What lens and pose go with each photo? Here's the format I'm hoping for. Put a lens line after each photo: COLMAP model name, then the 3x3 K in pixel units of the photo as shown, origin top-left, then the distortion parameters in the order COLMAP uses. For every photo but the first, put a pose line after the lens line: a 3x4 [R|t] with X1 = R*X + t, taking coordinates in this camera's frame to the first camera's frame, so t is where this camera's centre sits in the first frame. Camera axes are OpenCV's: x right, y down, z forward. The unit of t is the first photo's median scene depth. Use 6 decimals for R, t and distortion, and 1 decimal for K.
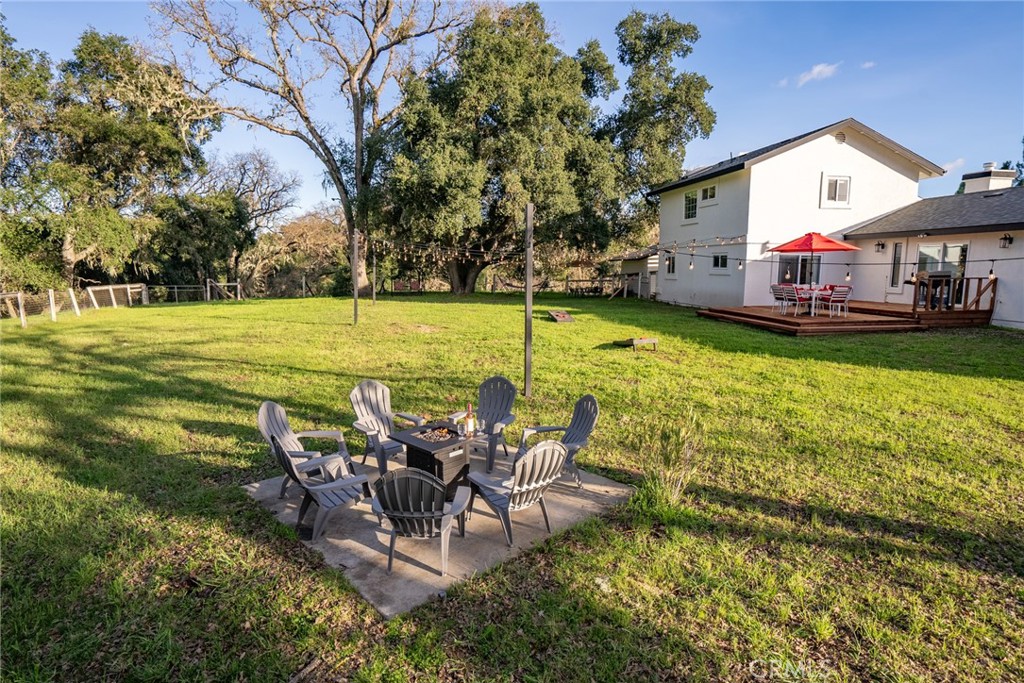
lens RADIAL K [[553.4, 0, 512.0], [0, 553.4, 341.5], [0, 0, 1]] dist [-0.001889, -0.000186]
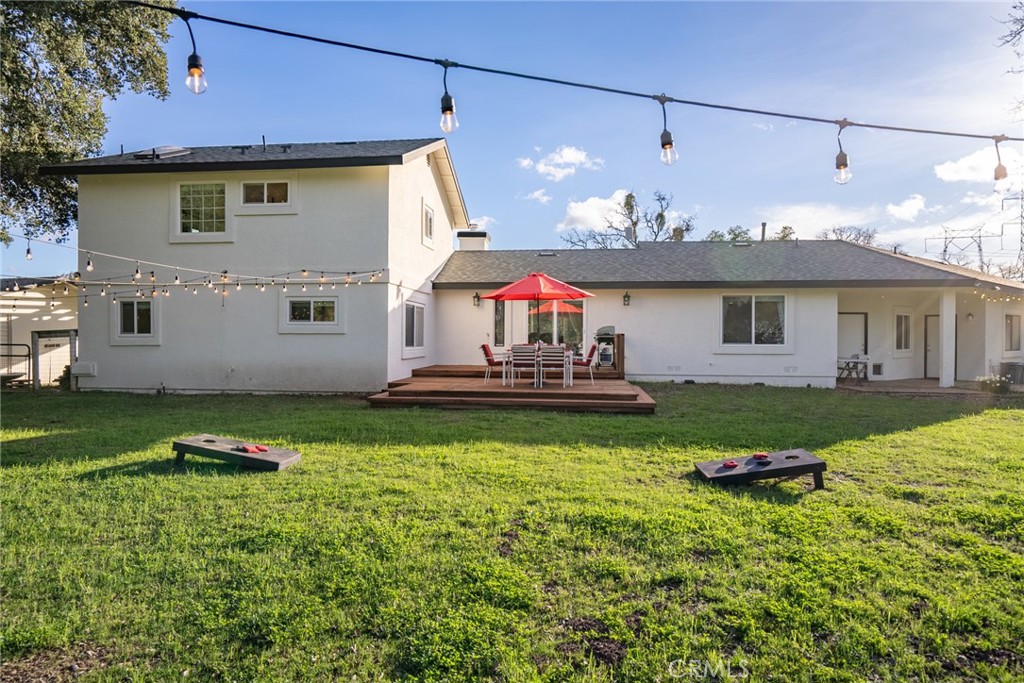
lens RADIAL K [[619.8, 0, 512.0], [0, 619.8, 341.5], [0, 0, 1]] dist [0.000676, -0.000182]
pose [[0.261787, -0.001834, 0.965124, -0.214936], [0.133317, 0.990480, -0.034280, -0.066715], [-0.955873, 0.137641, 0.259540, 0.678525]]
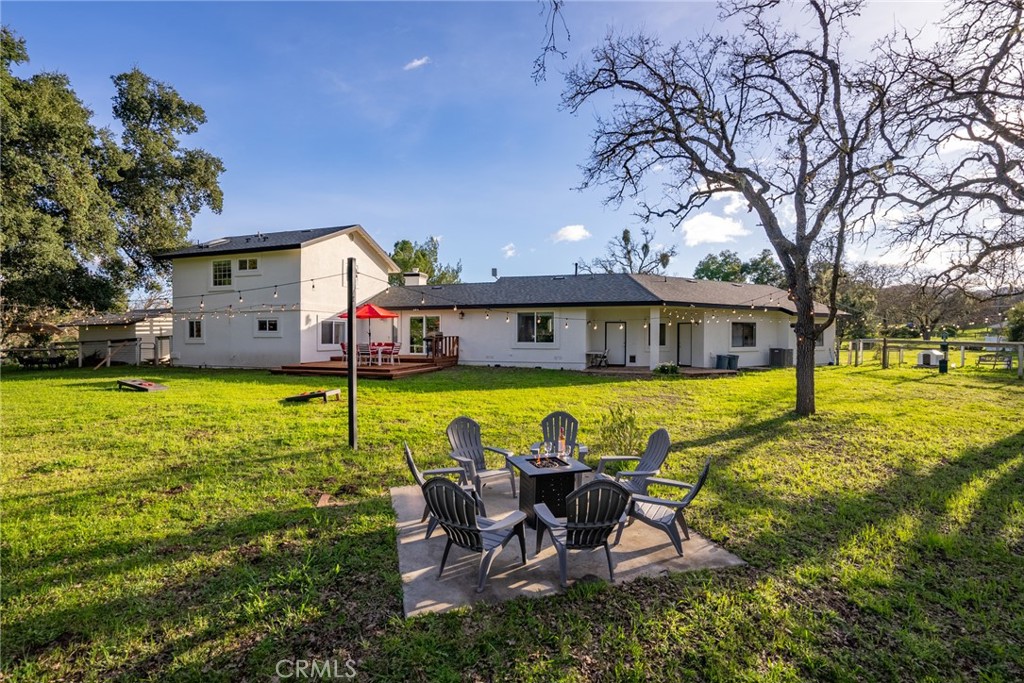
lens RADIAL K [[485.4, 0, 512.0], [0, 485.4, 341.5], [0, 0, 1]] dist [-0.030272, 0.000150]
pose [[0.450235, -0.003386, 0.892903, -0.290120], [0.125302, 0.990337, -0.059426, 0.007608], [-0.884074, 0.138638, 0.446309, 0.143850]]
